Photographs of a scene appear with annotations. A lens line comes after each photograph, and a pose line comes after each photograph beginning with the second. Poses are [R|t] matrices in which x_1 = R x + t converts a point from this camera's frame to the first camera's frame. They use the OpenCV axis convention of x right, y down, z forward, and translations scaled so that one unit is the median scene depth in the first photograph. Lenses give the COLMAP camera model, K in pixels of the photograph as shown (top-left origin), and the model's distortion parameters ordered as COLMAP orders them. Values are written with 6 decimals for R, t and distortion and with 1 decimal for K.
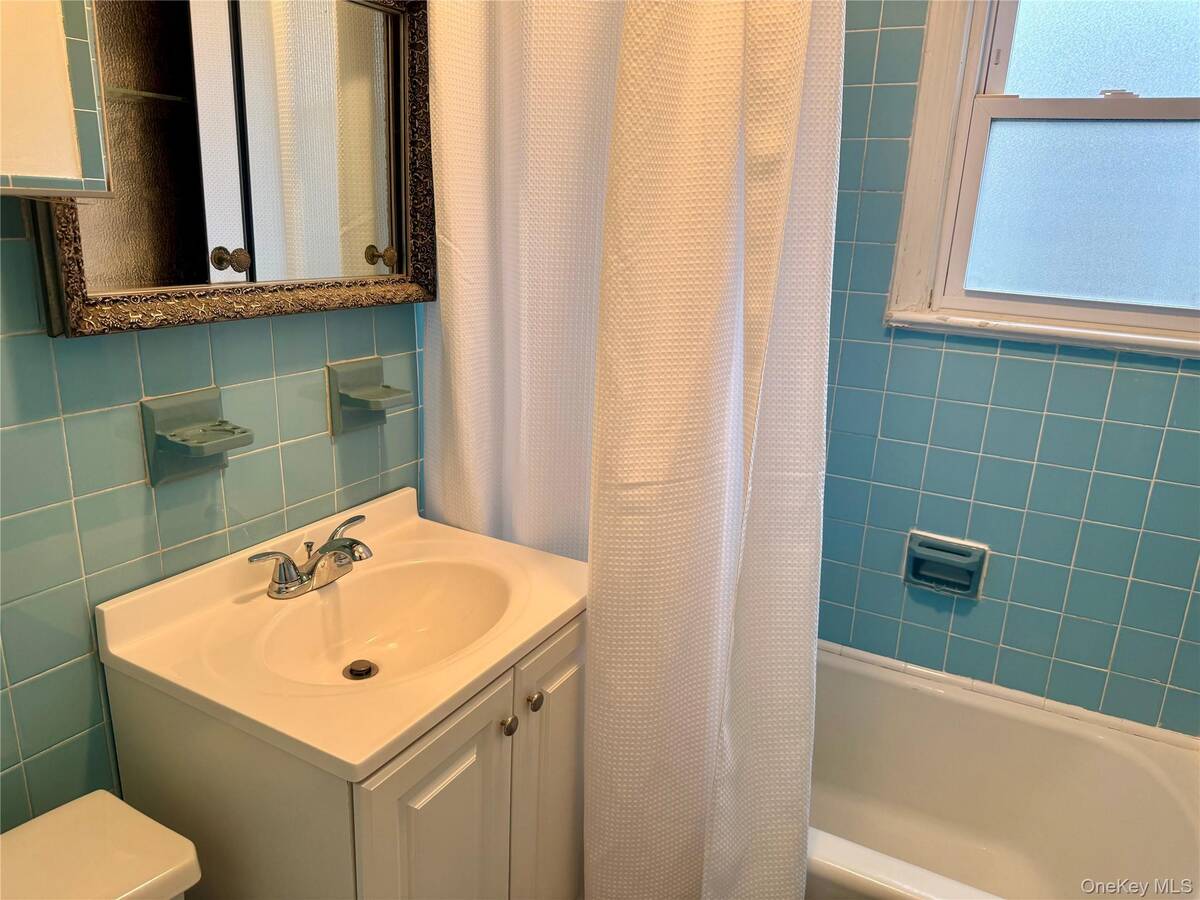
lens RADIAL K [[874.0, 0, 598.4], [0, 874.0, 465.5], [0, 0, 1]] dist [-0.004544, -0.004065]
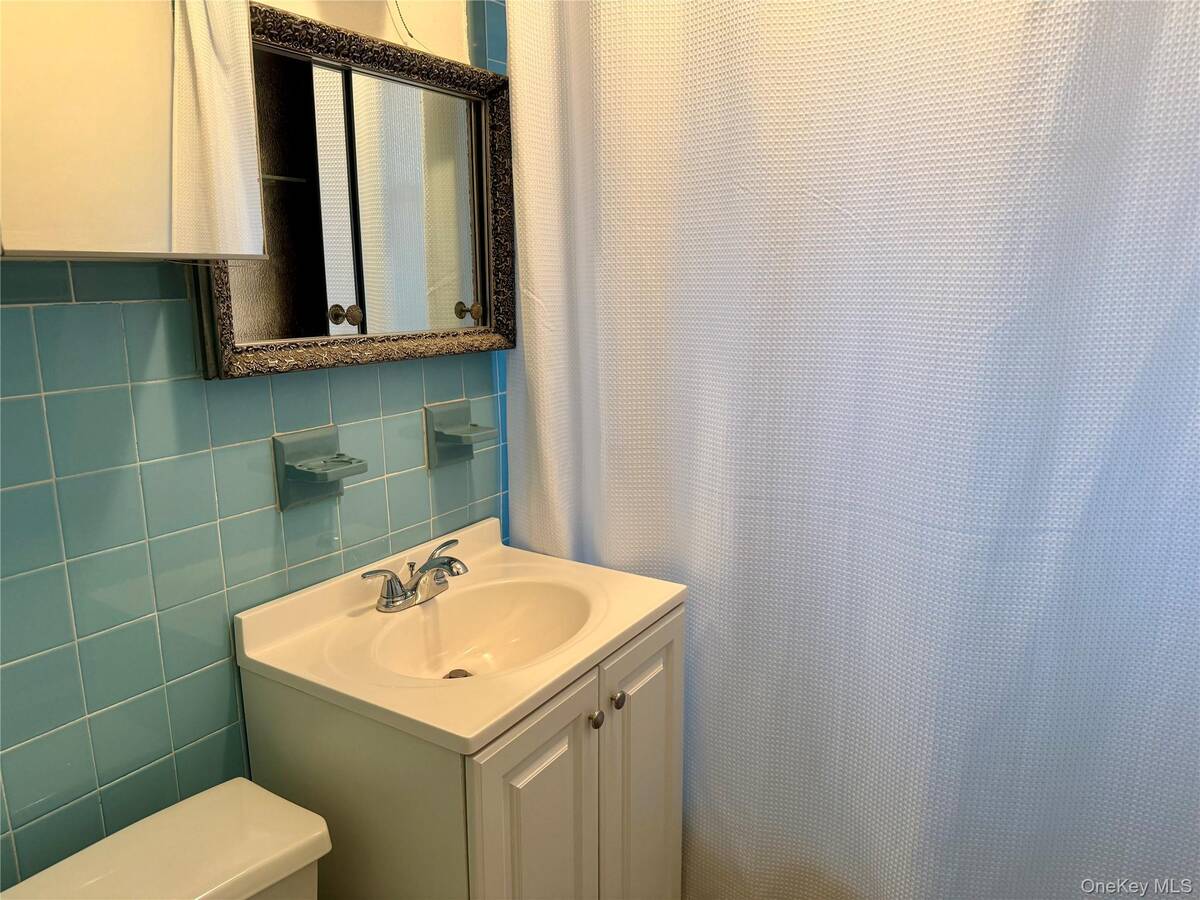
lens RADIAL K [[857.8, 0, 591.9], [0, 857.8, 454.6], [0, 0, 1]] dist [0.158262, -0.233410]
pose [[0.996832, -0.037314, -0.070243, -0.016854], [0.031313, 0.995917, -0.084674, 0.054138], [0.073116, 0.082206, 0.993930, -0.107945]]
